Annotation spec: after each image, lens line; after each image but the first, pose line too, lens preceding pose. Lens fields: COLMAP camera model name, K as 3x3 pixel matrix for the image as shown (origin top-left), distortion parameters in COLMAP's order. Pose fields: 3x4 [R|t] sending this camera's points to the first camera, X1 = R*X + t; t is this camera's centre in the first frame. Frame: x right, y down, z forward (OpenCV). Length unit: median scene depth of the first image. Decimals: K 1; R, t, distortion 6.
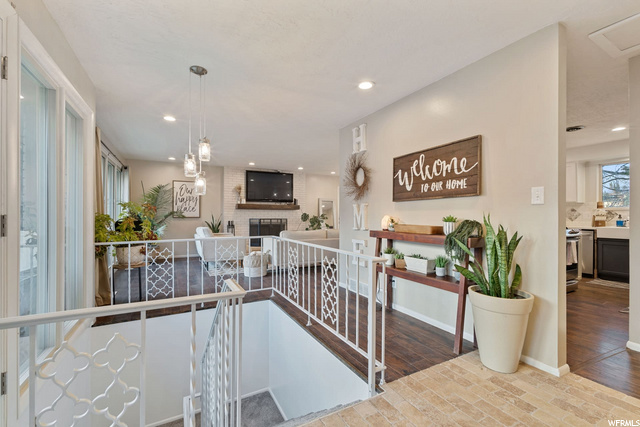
lens RADIAL K [[292.0, 0, 319.1], [0, 292.0, 216.7], [0, 0, 1]] dist [-0.000216, -0.000042]
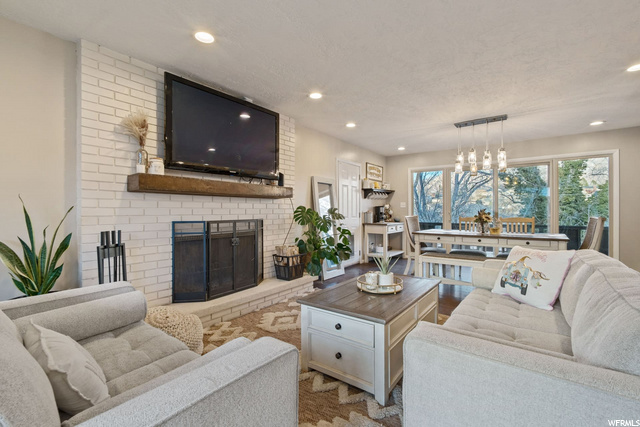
lens RADIAL K [[282.8, 0, 319.5], [0, 282.8, 211.2], [0, 0, 1]] dist [-0.000451, -0.000165]
pose [[0.921687, -0.001876, 0.387930, -0.213629], [0.001176, 0.999997, 0.002041, -0.005506], [-0.387932, -0.001425, 0.921687, 0.643886]]
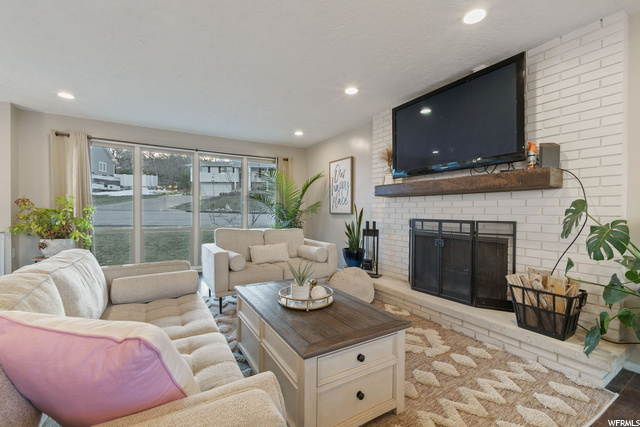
lens RADIAL K [[282.8, 0, 319.5], [0, 282.8, 211.2], [0, 0, 1]] dist [-0.000451, -0.000165]
pose [[0.004300, 0.002621, -0.999987, 0.185047], [-0.001274, 0.999996, 0.002615, -0.004177], [0.999990, 0.001263, 0.004303, 0.887021]]
